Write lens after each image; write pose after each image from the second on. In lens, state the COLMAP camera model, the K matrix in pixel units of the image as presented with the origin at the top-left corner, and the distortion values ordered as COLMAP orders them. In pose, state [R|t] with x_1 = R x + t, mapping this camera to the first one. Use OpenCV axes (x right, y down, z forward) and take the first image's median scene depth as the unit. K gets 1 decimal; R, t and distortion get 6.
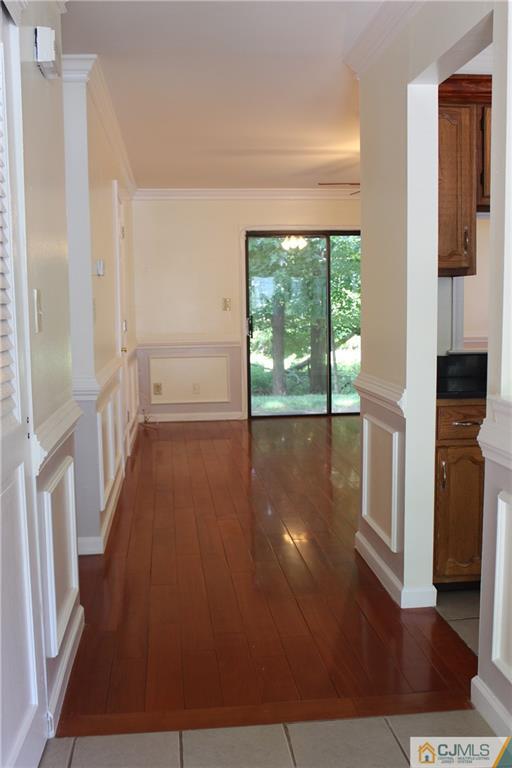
lens RADIAL K [[785.3, 0, 256.0], [0, 785.3, 384.0], [0, 0, 1]] dist [-0.098575, 0.003890]
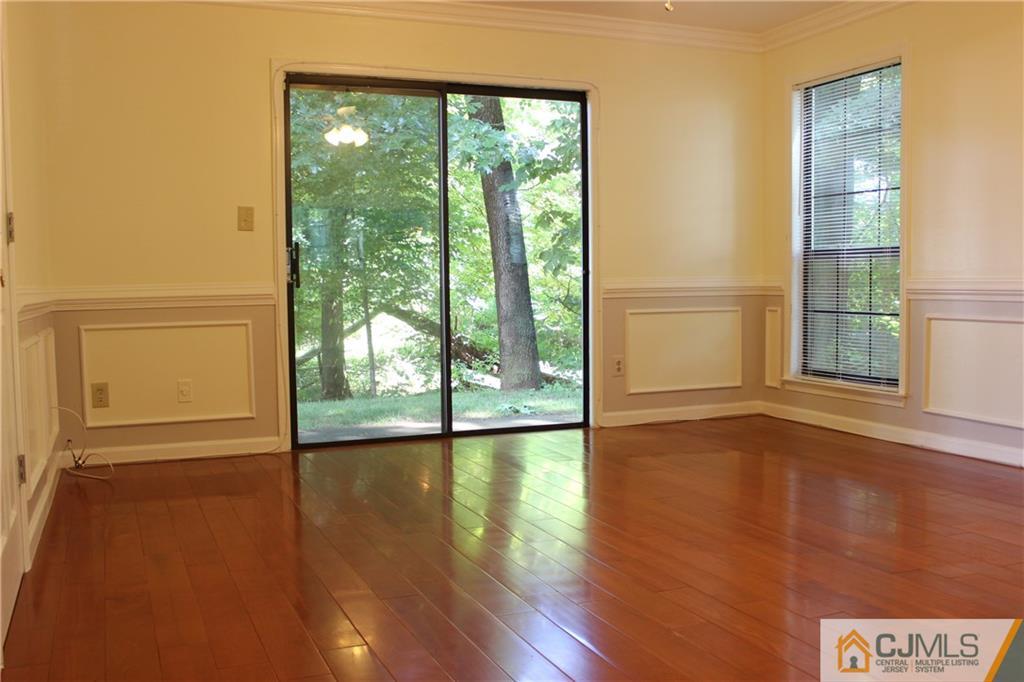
lens RADIAL K [[958.9, 0, 512.0], [0, 958.9, 341.0], [0, 0, 1]] dist [-0.145028, 0.120918]
pose [[0.957753, -0.016691, 0.287108, -0.048781], [0.028615, 0.998891, -0.037387, 0.001895], [-0.286166, 0.044023, 0.957168, 0.385489]]
